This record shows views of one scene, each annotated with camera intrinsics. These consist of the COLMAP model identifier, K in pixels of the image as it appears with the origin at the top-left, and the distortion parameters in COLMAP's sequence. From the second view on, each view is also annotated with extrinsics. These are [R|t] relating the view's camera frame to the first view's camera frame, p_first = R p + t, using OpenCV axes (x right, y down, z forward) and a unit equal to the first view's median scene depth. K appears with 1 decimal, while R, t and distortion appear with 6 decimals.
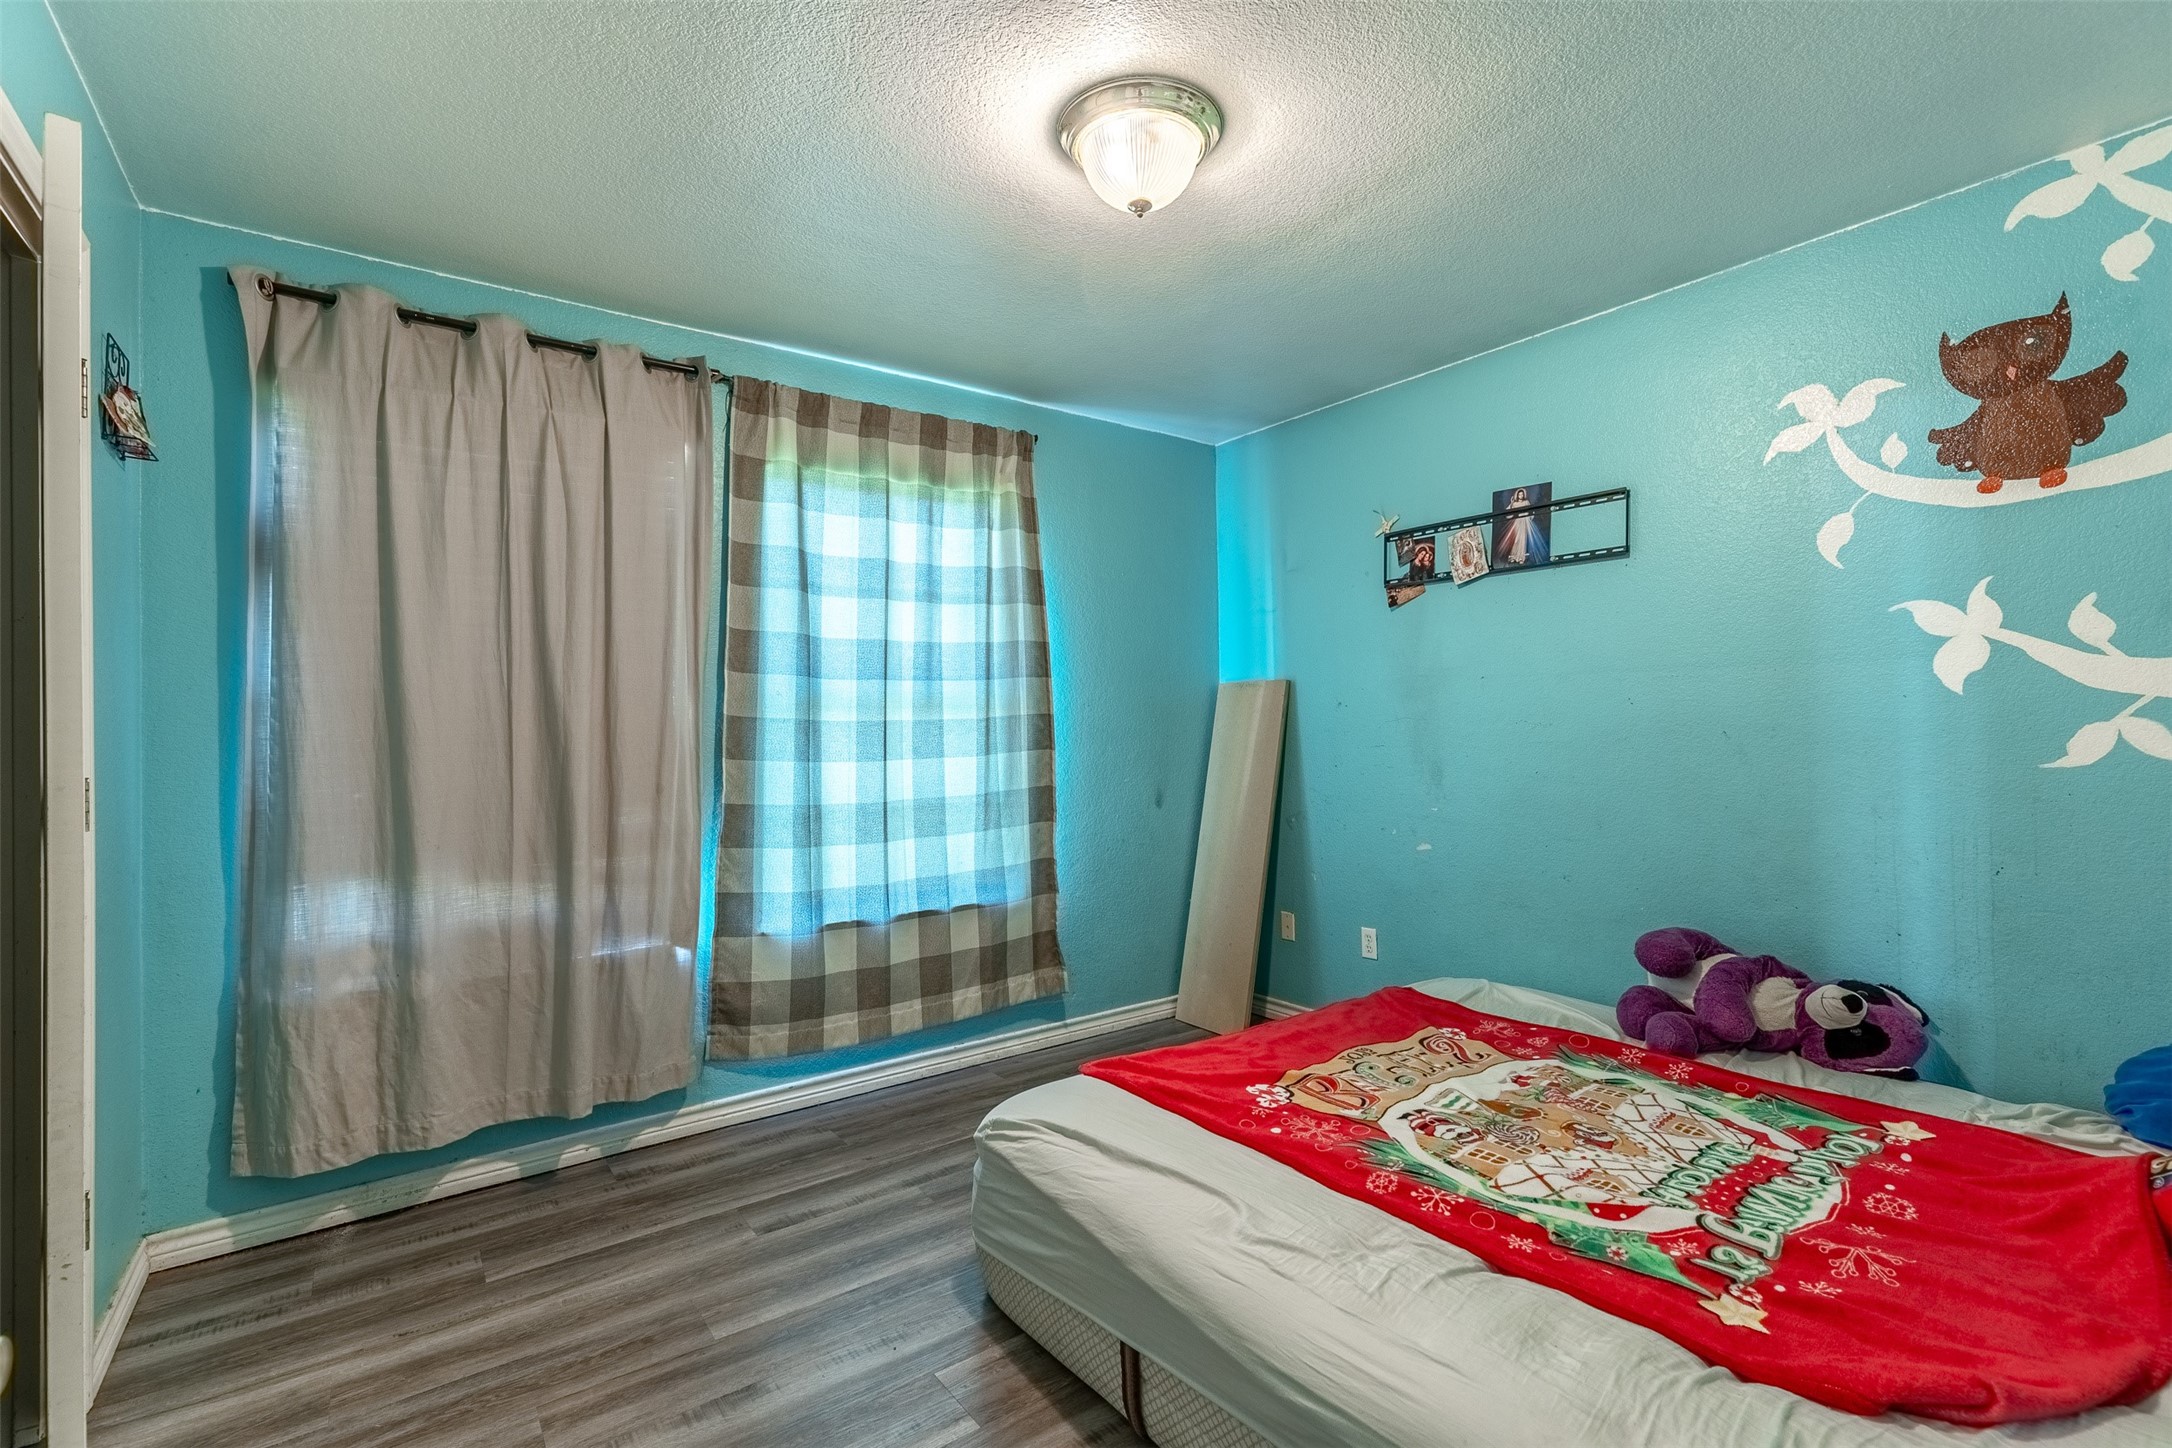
lens RADIAL K [[978.0, 0, 1087.3], [0, 978.0, 716.6], [0, 0, 1]] dist [0.004775, -0.001628]
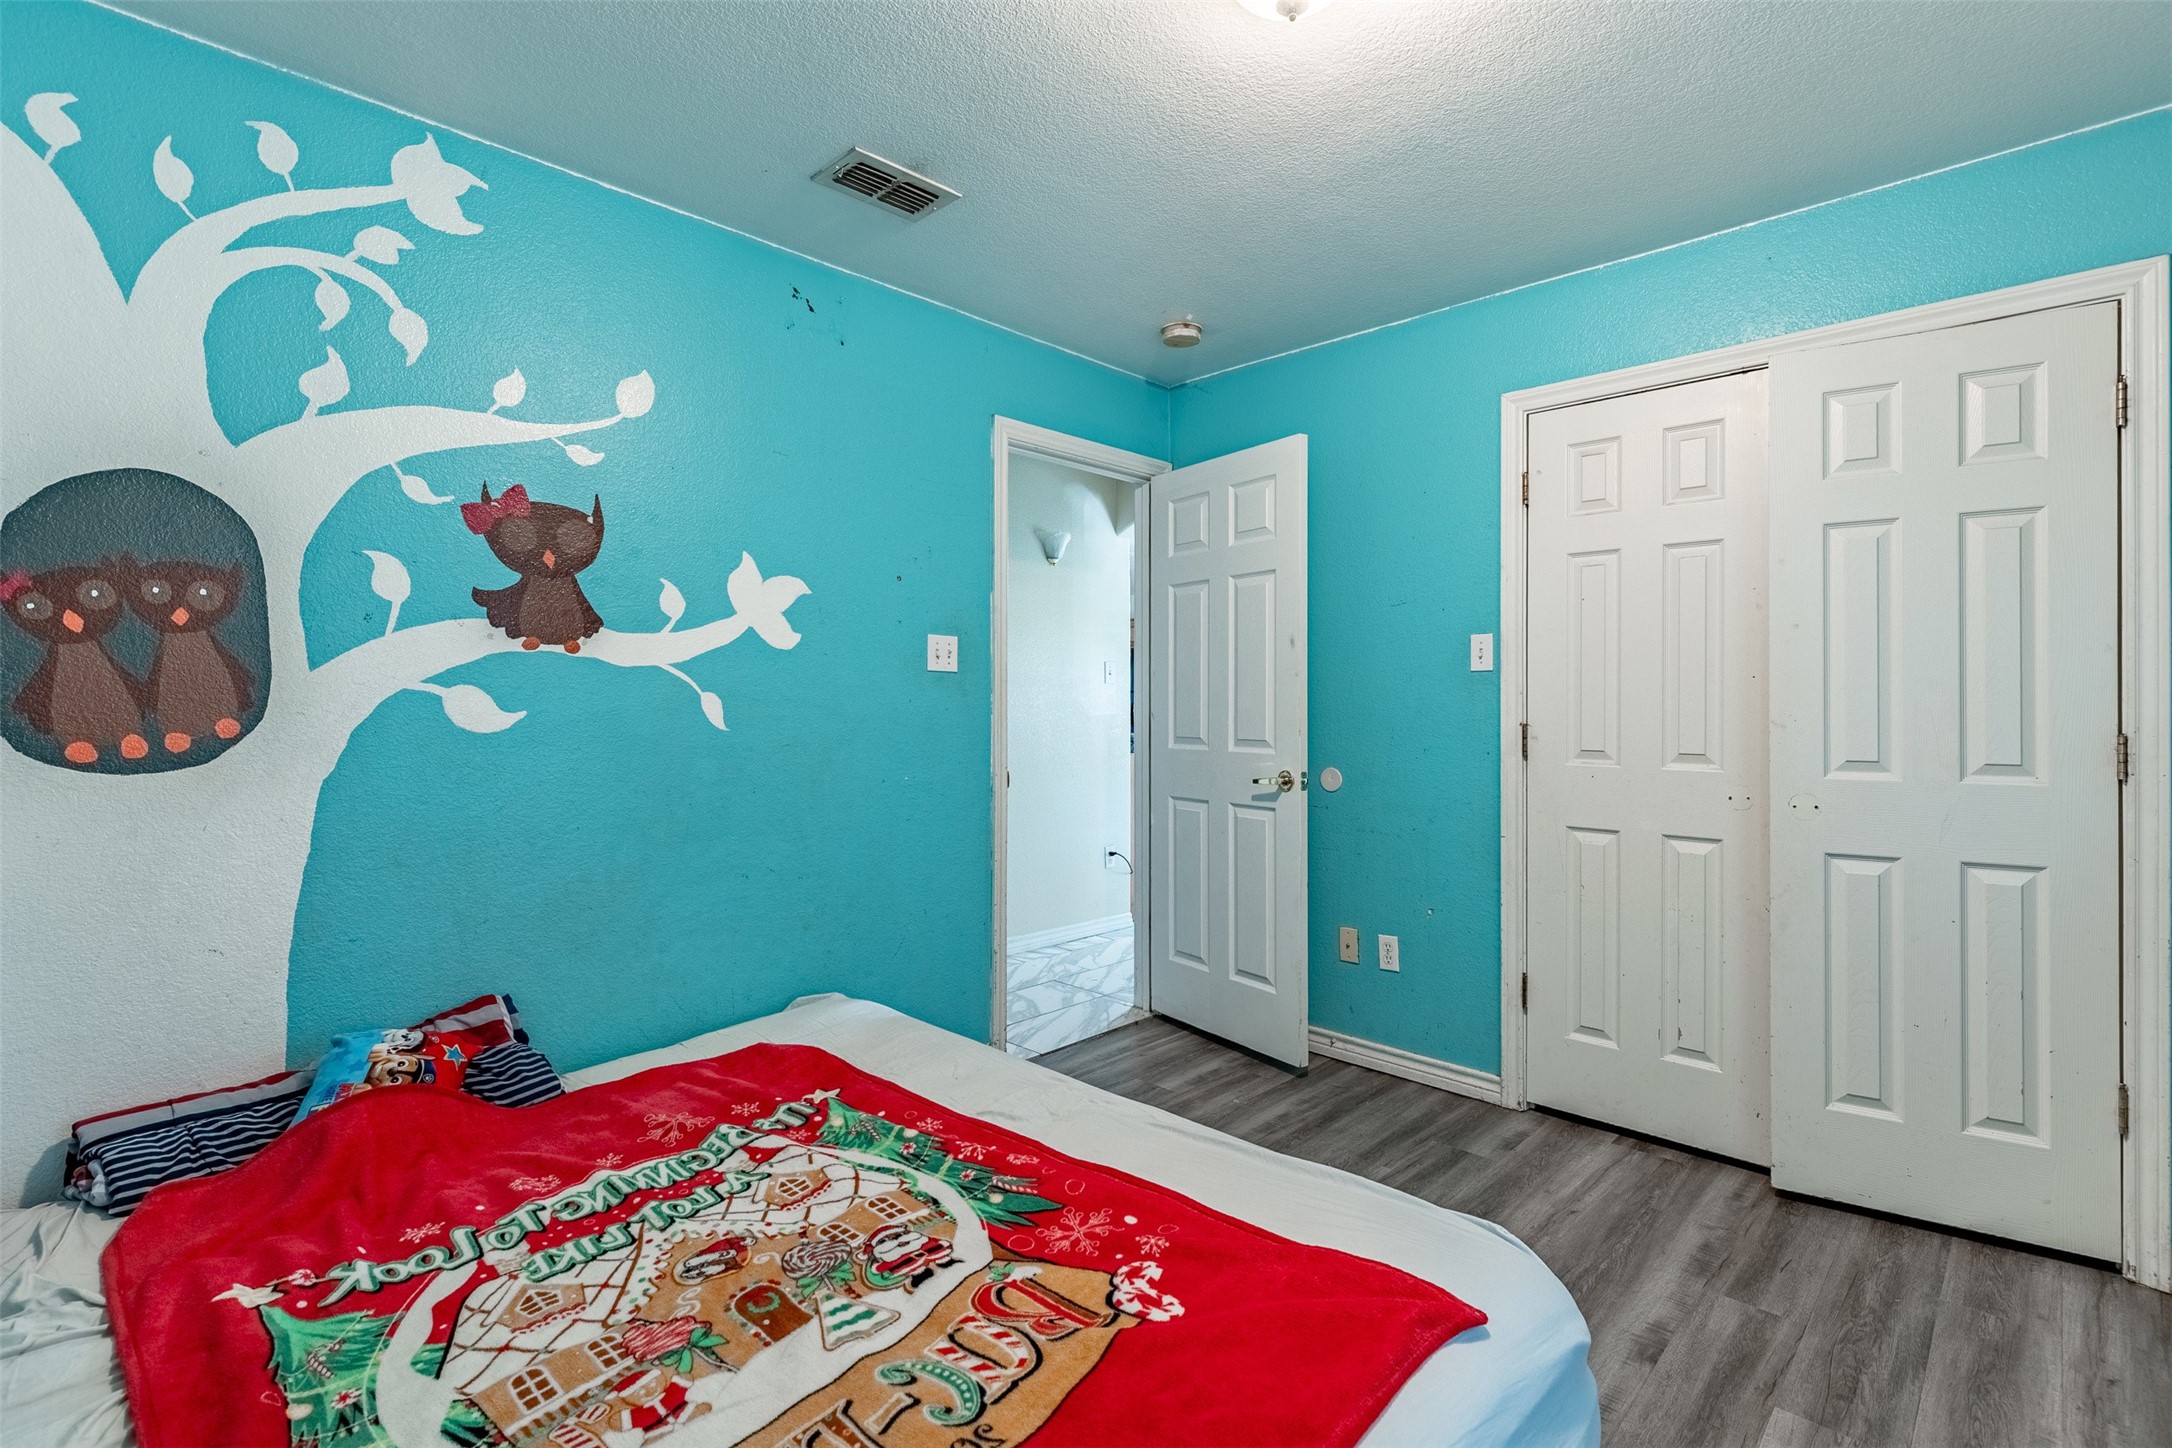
lens RADIAL K [[978.0, 0, 1083.5], [0, 978.0, 710.2], [0, 0, 1]] dist [0.004775, -0.001628]
pose [[-0.985884, 0.017368, -0.166527, 0.353810], [0.016330, 0.999838, 0.007599, 0.009933], [0.166632, 0.004772, -0.986008, 1.767661]]
